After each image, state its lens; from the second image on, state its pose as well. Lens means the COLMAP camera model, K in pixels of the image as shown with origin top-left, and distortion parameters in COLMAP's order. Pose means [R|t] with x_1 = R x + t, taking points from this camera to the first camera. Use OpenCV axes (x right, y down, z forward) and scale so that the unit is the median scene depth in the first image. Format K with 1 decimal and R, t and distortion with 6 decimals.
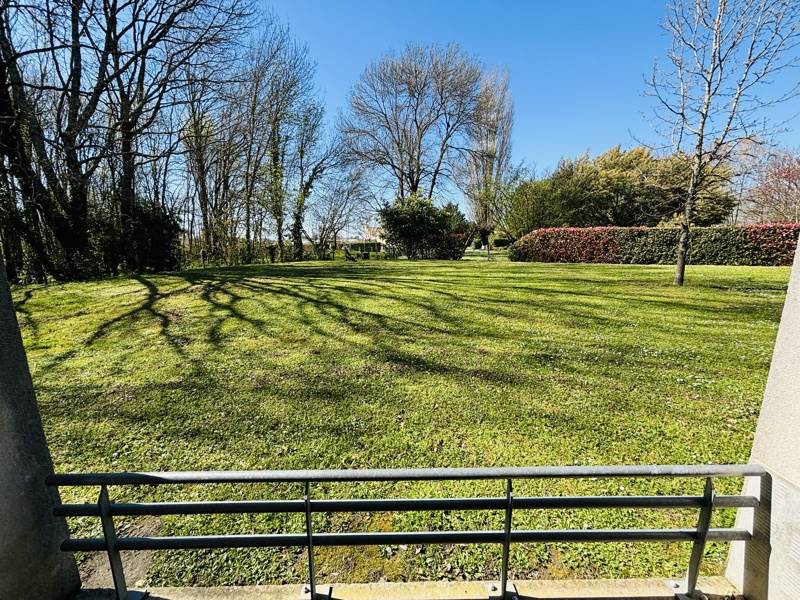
lens RADIAL K [[322.7, 0, 395.7], [0, 322.7, 298.7], [0, 0, 1]] dist [-0.003949, -0.000435]
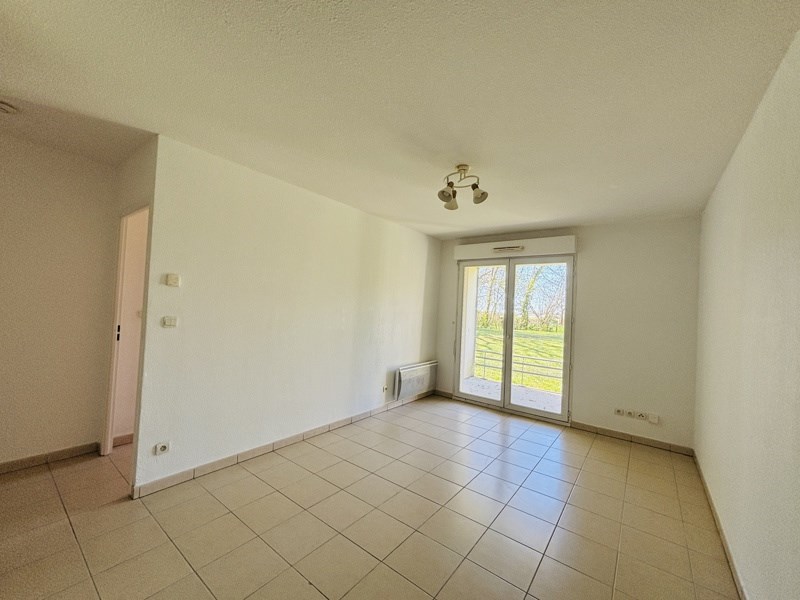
lens RADIAL K [[322.7, 0, 395.7], [0, 322.7, 298.7], [0, 0, 1]] dist [-0.003949, -0.000435]
pose [[0.780808, 0.031523, -0.623975, 0.162442], [-0.172379, 0.970830, -0.166659, 0.113138], [0.600520, 0.237689, 0.763465, -0.538732]]
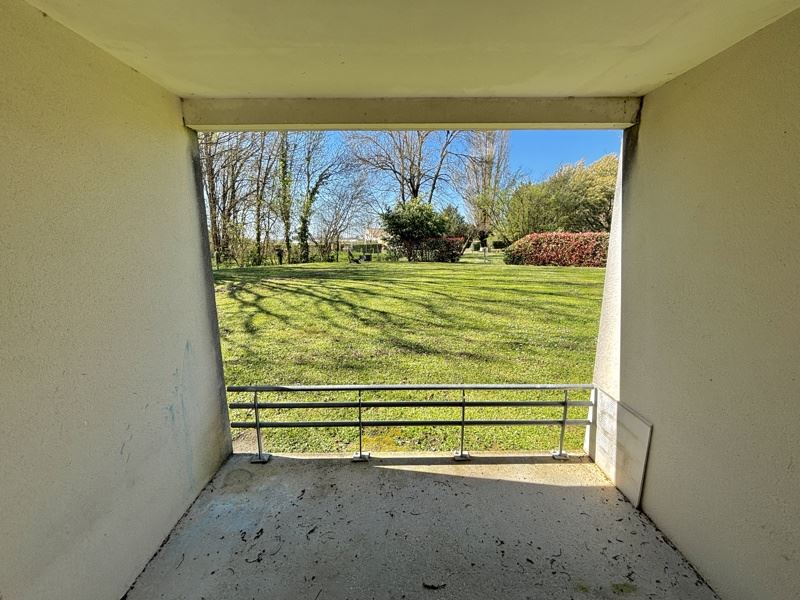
lens RADIAL K [[322.7, 0, 395.7], [0, 322.7, 298.7], [0, 0, 1]] dist [-0.003949, -0.000435]
pose [[0.999981, 0.006183, 0.000356, -0.007512], [-0.006183, 0.999981, -0.000825, 0.001775], [-0.000361, 0.000822, 1.000000, -0.115595]]
